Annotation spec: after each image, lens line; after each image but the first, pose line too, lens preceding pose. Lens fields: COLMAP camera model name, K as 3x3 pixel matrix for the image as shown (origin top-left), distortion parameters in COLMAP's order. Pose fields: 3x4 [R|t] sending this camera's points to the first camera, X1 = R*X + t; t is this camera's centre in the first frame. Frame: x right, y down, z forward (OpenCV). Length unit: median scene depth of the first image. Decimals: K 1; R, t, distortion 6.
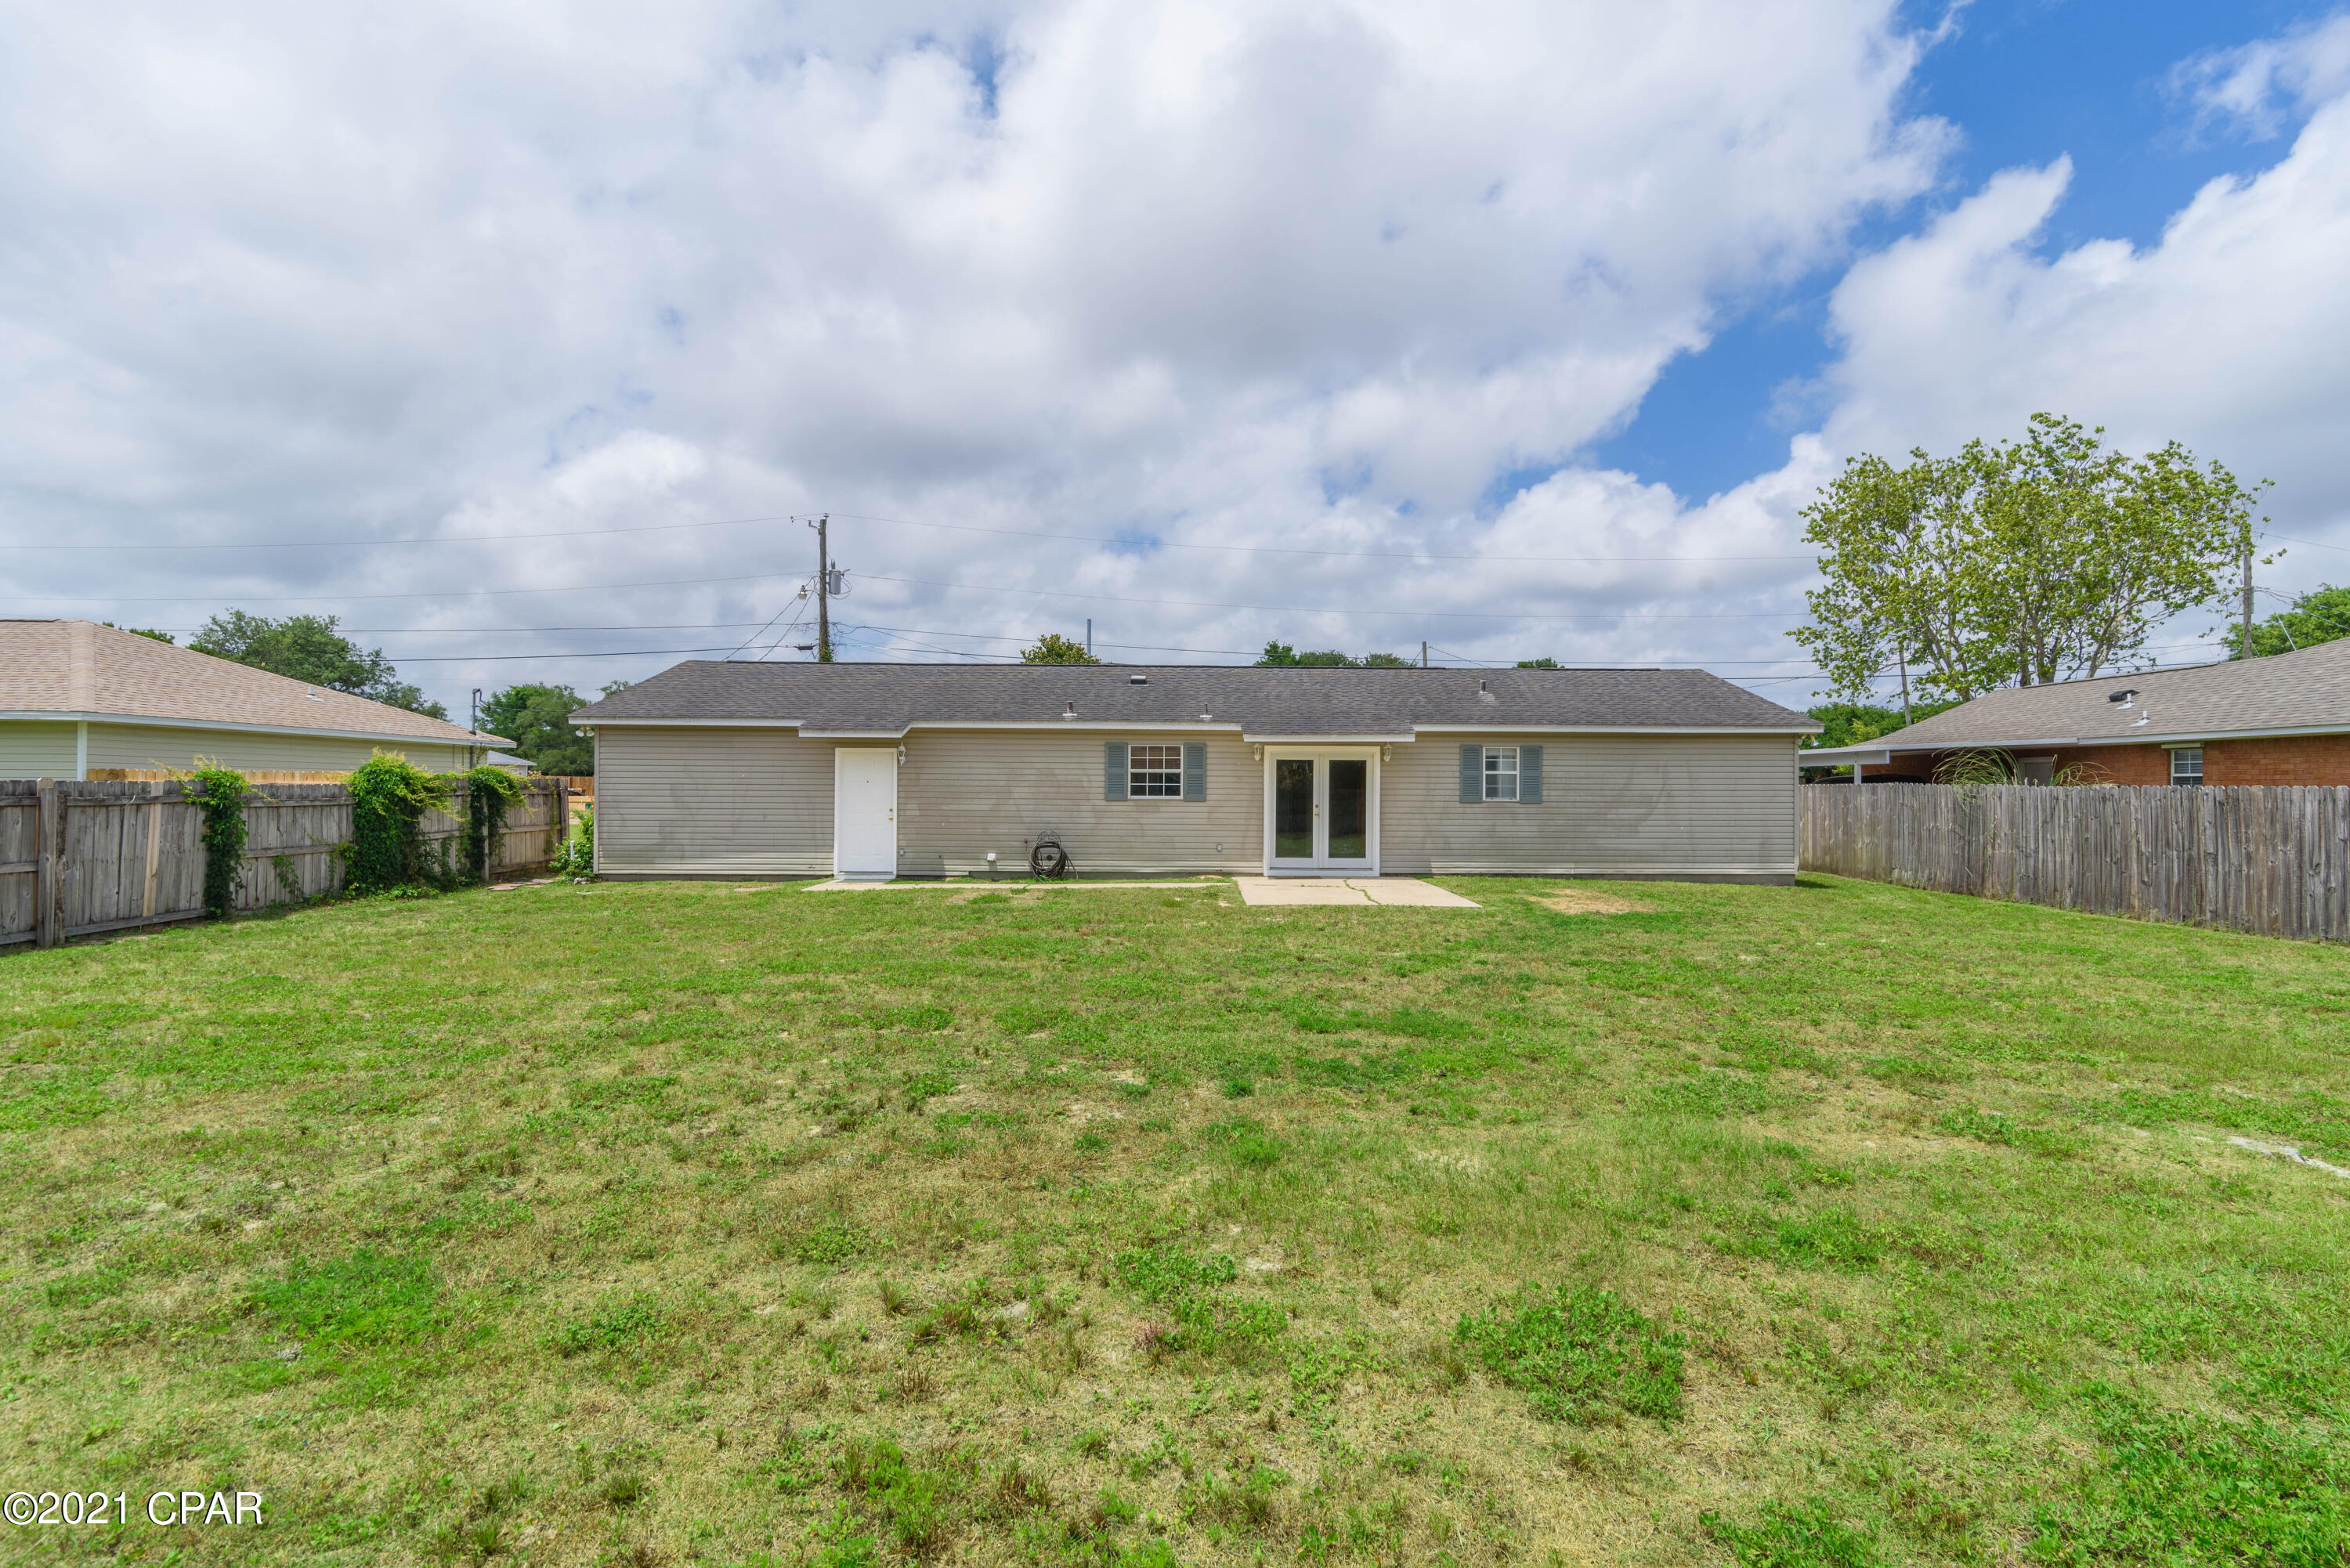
lens RADIAL K [[1068.7, 0, 1169.6], [0, 1068.7, 770.0], [0, 0, 1]] dist [0.013719, 0.000170]
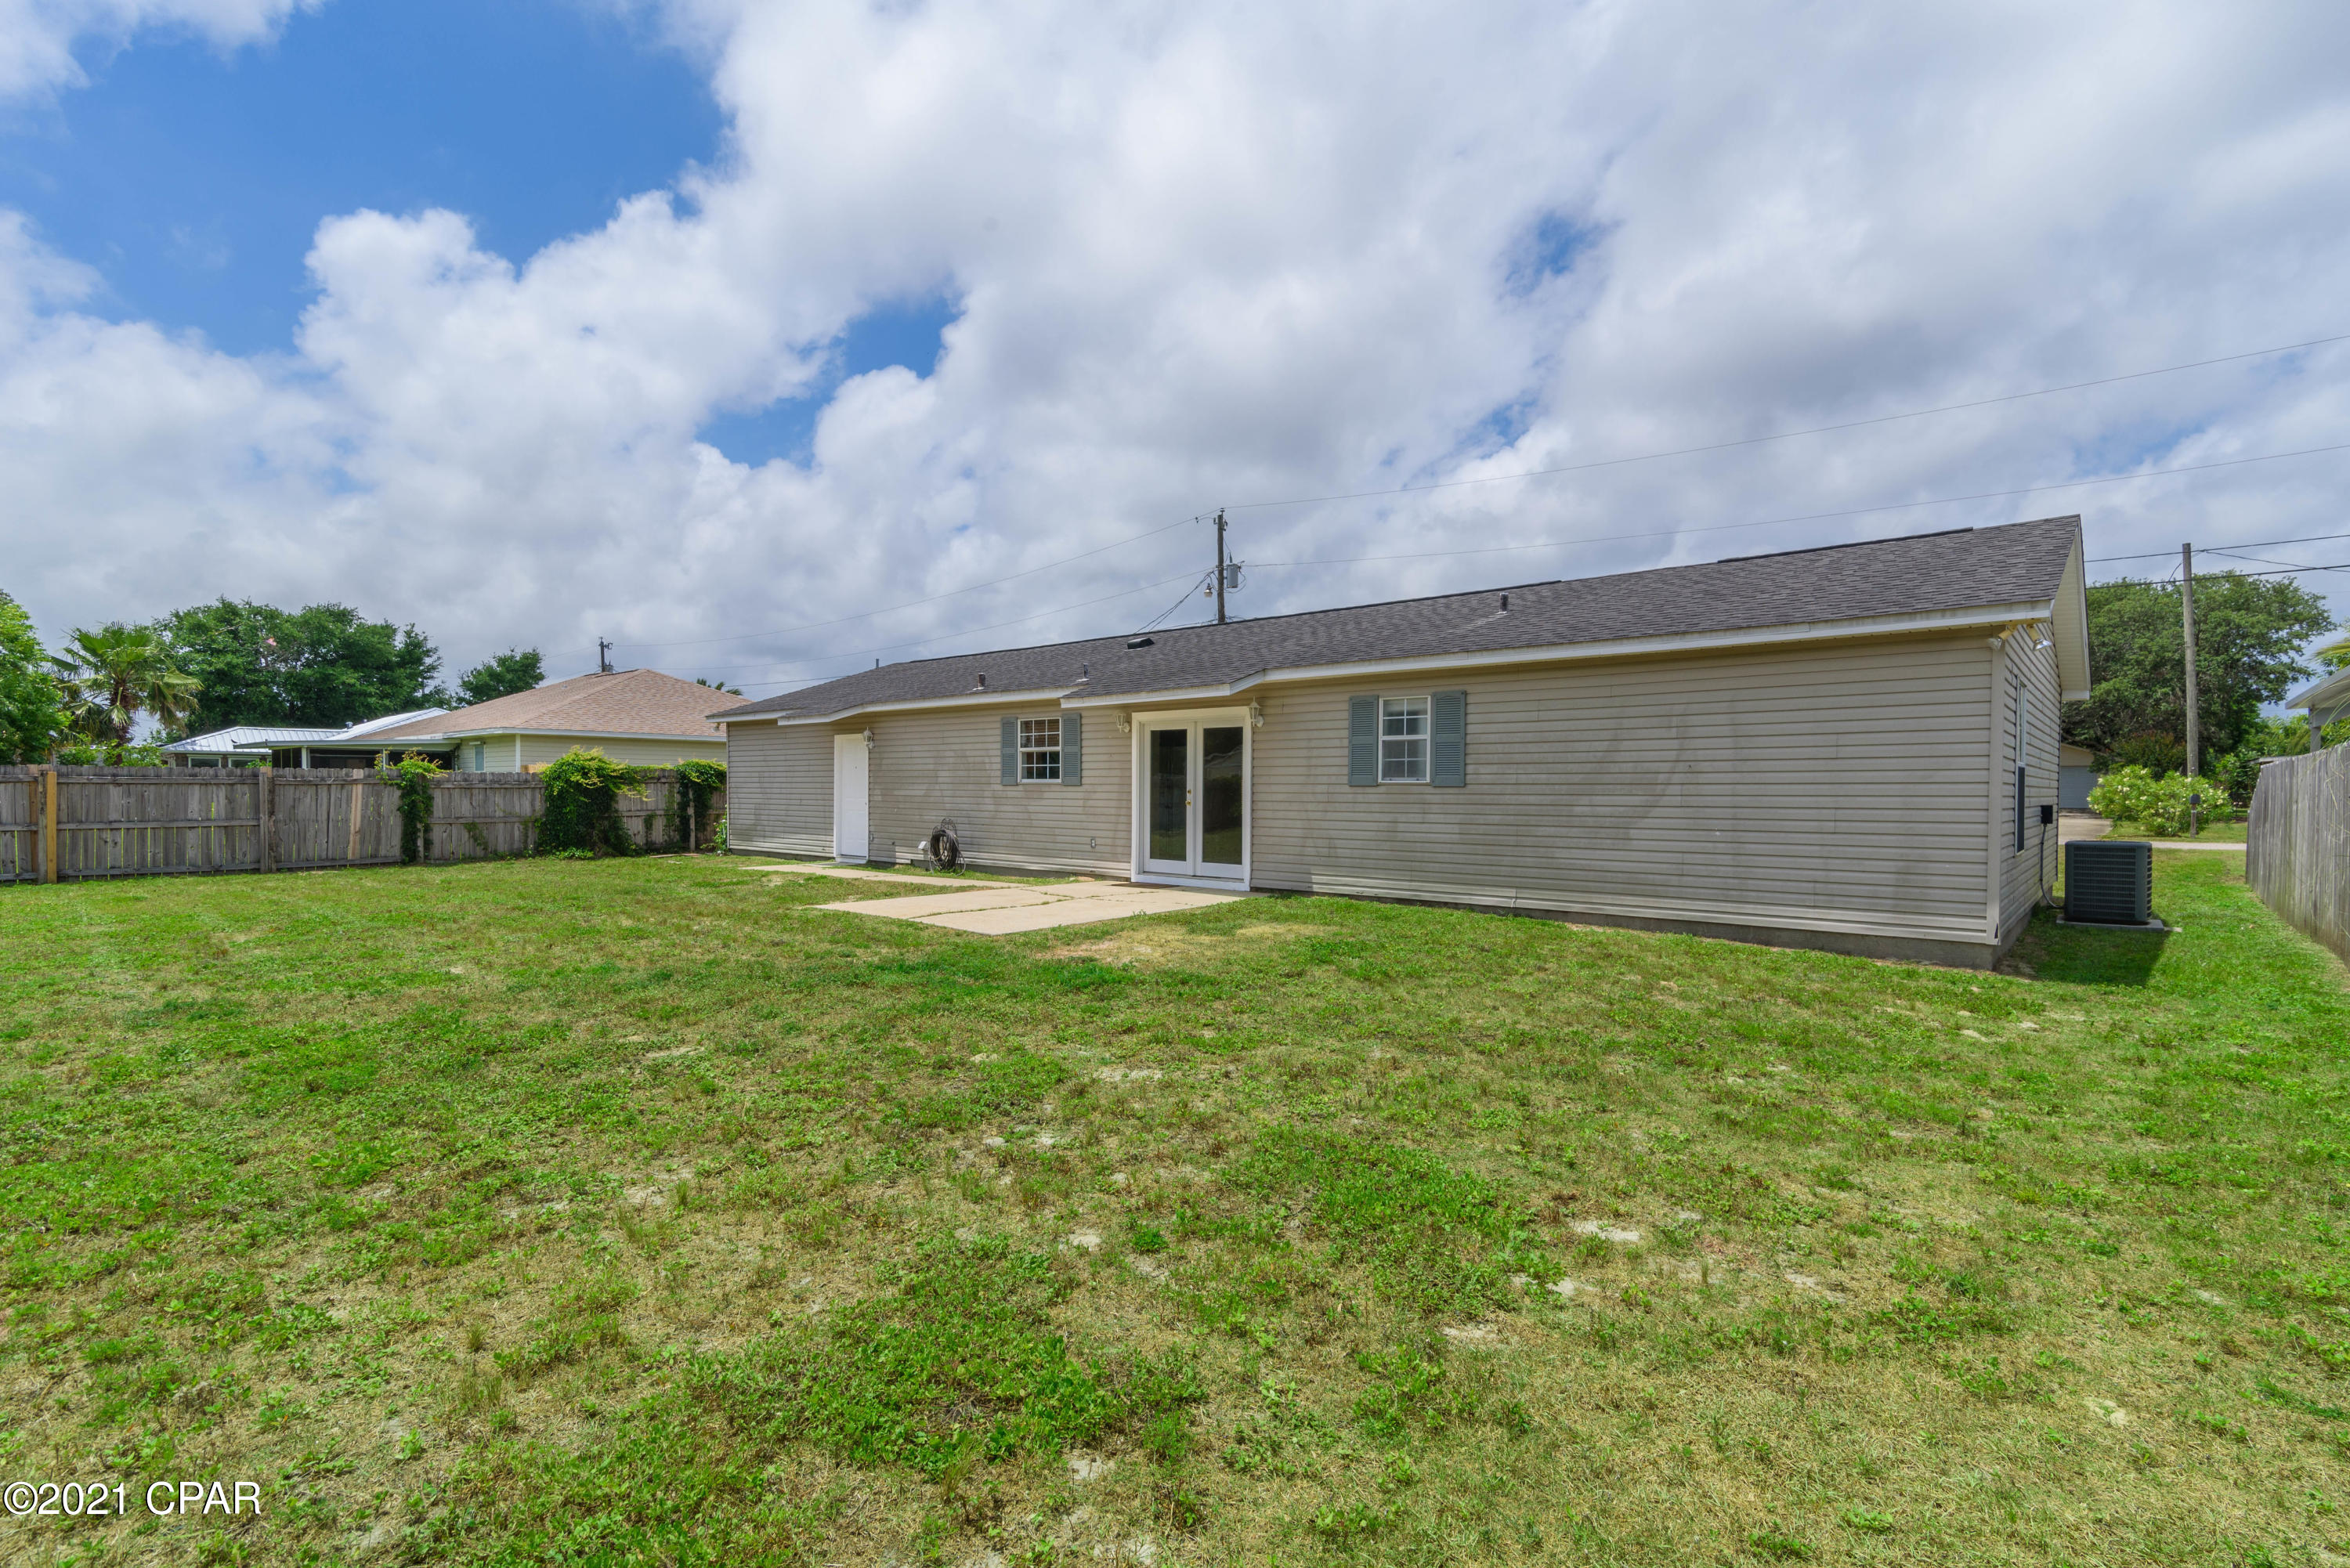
lens RADIAL K [[1068.7, 0, 1181.0], [0, 1068.7, 791.1], [0, 0, 1]] dist [0.013719, 0.000170]
pose [[0.749247, -0.000145, -0.662290, 0.626141], [0.010858, 0.999868, 0.012064, 0.024662], [0.662201, -0.016231, 0.749150, 0.444761]]
